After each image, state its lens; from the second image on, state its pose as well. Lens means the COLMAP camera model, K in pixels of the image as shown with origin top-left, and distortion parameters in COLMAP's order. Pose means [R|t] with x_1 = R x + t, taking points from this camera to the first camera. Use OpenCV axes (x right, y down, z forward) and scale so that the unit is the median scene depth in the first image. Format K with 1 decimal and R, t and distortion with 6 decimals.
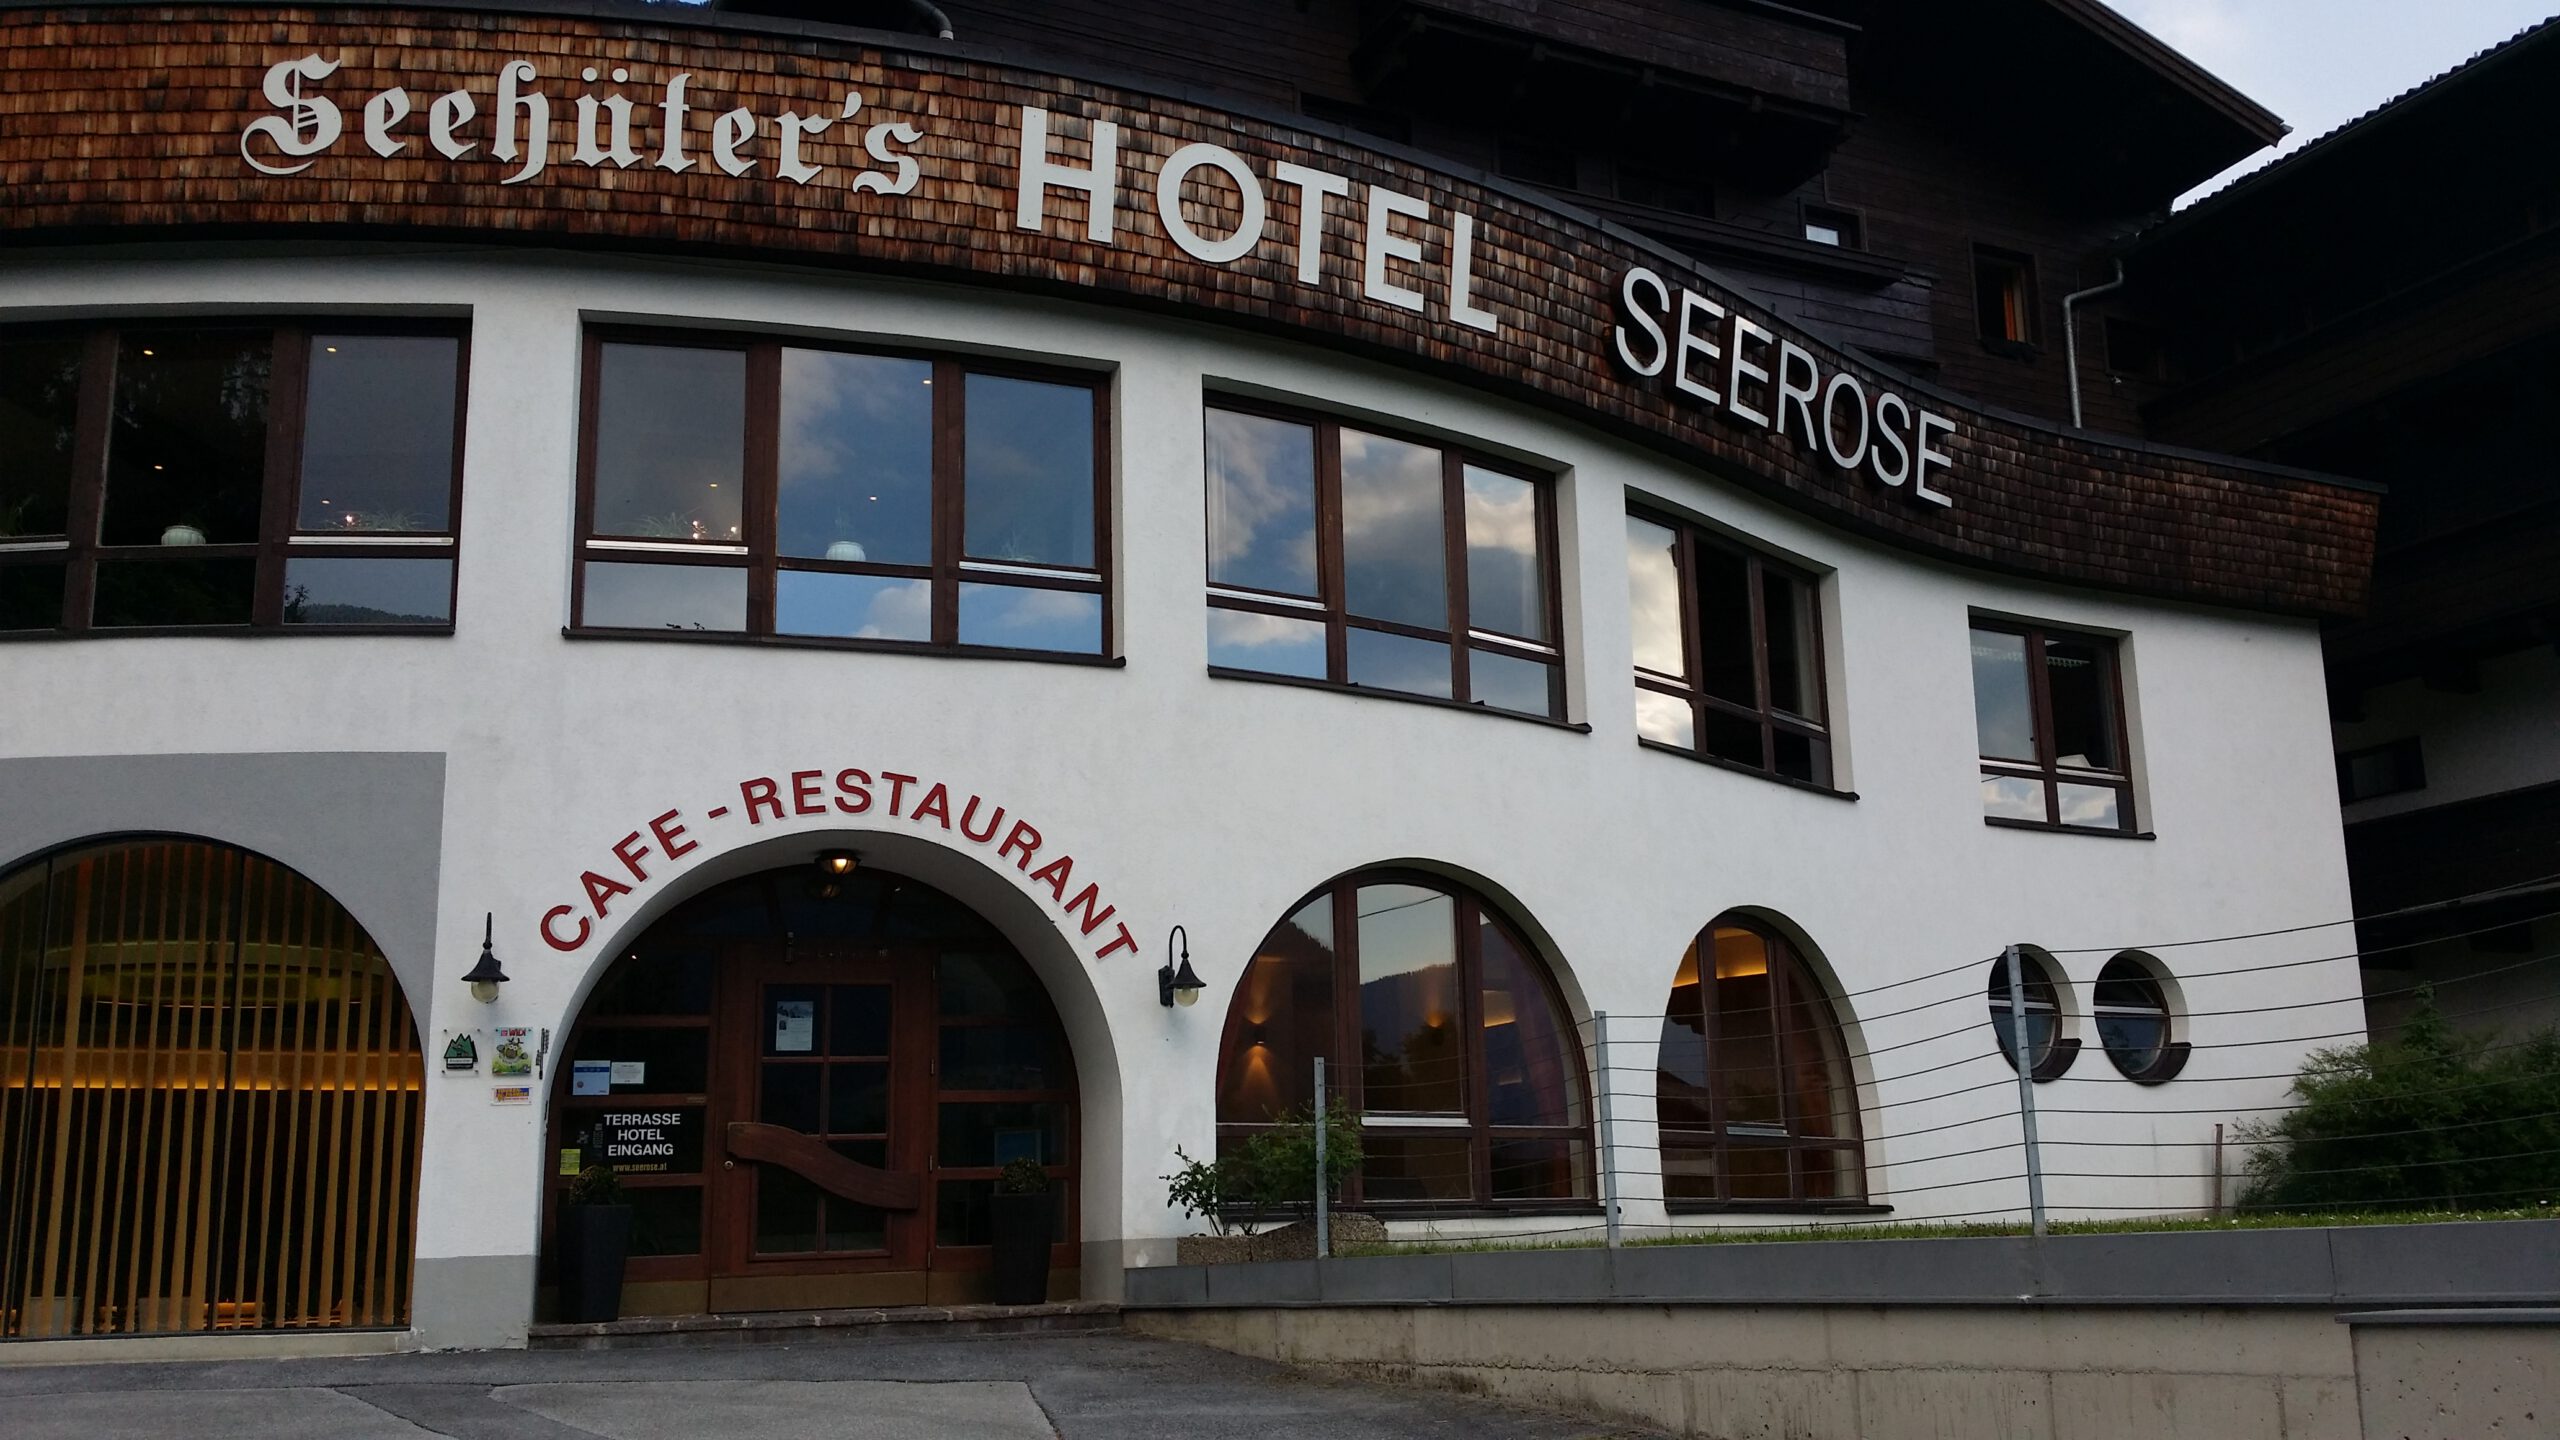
lens RADIAL K [[2133.5, 0, 1280.0], [0, 2133.5, 720.0], [0, 0, 1]] dist [0.064691, -0.003124]
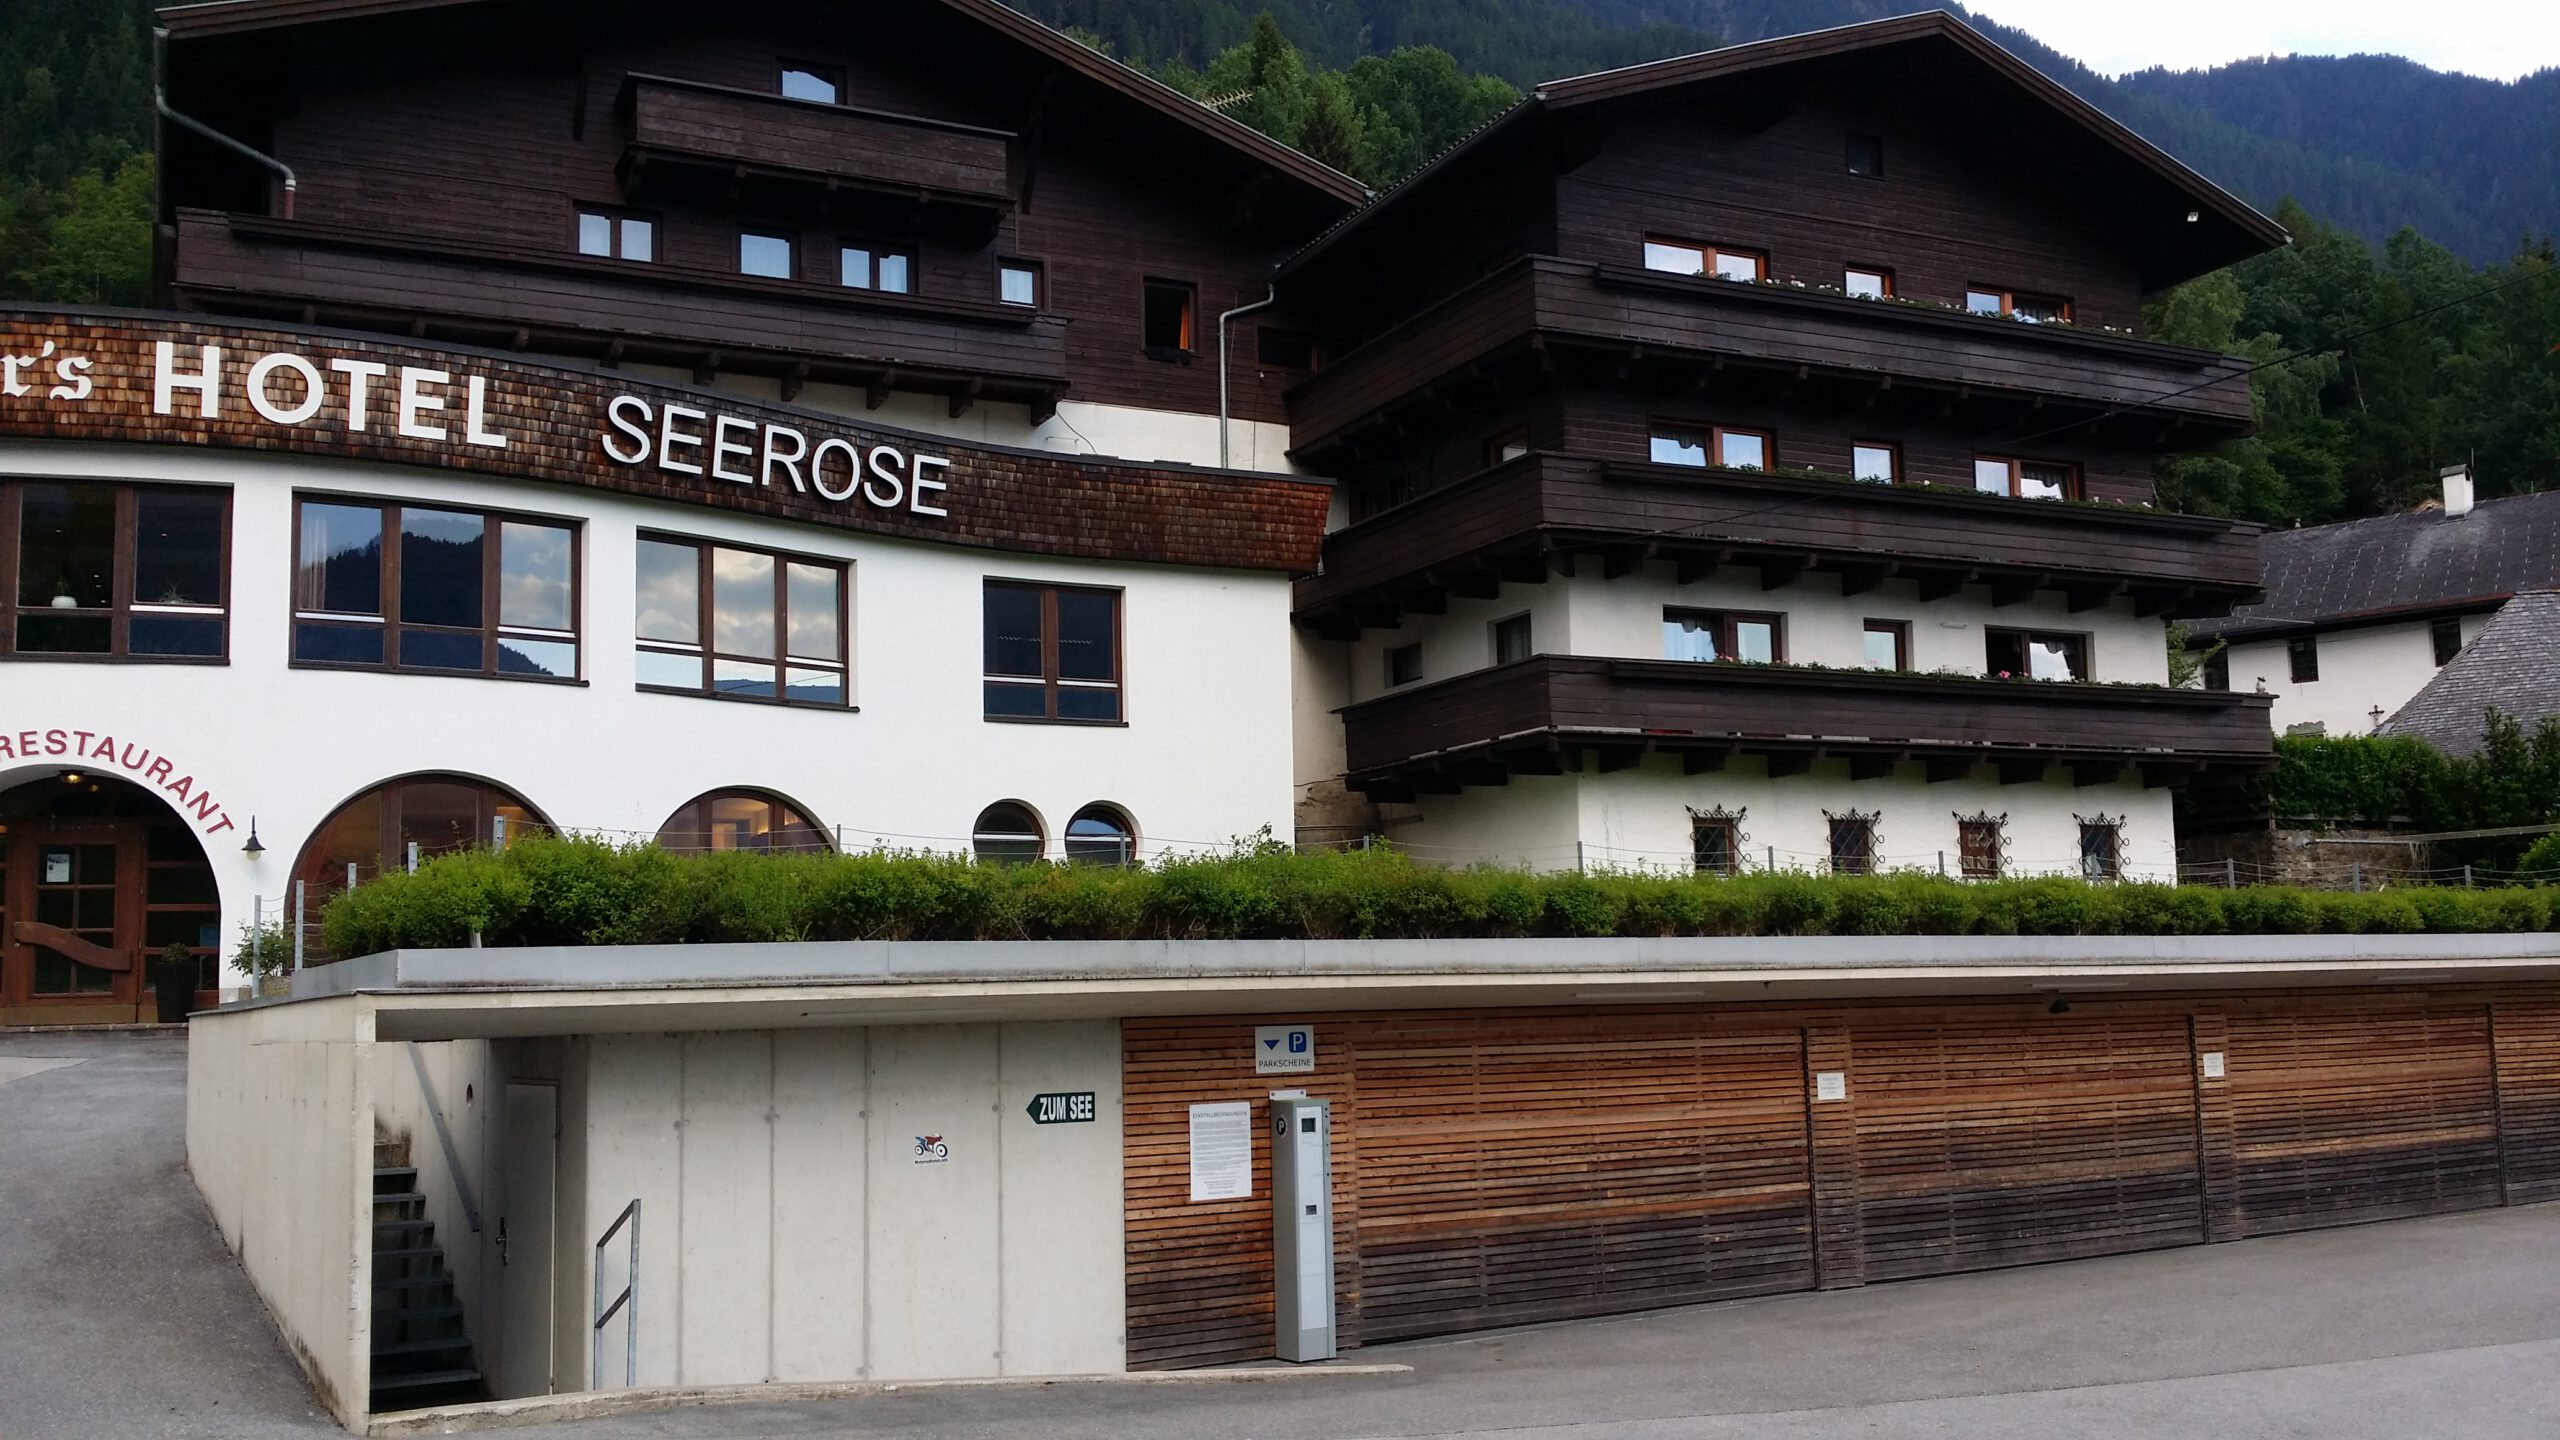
lens RADIAL K [[2174.5, 0, 1280.0], [0, 2174.5, 720.0], [0, 0, 1]] dist [0.006045, -0.047685]
pose [[0.999994, 0.000648, 0.003525, 0.742504], [-0.001014, 0.994498, 0.104752, -0.159896], [-0.003438, -0.104755, 0.994492, -0.733333]]
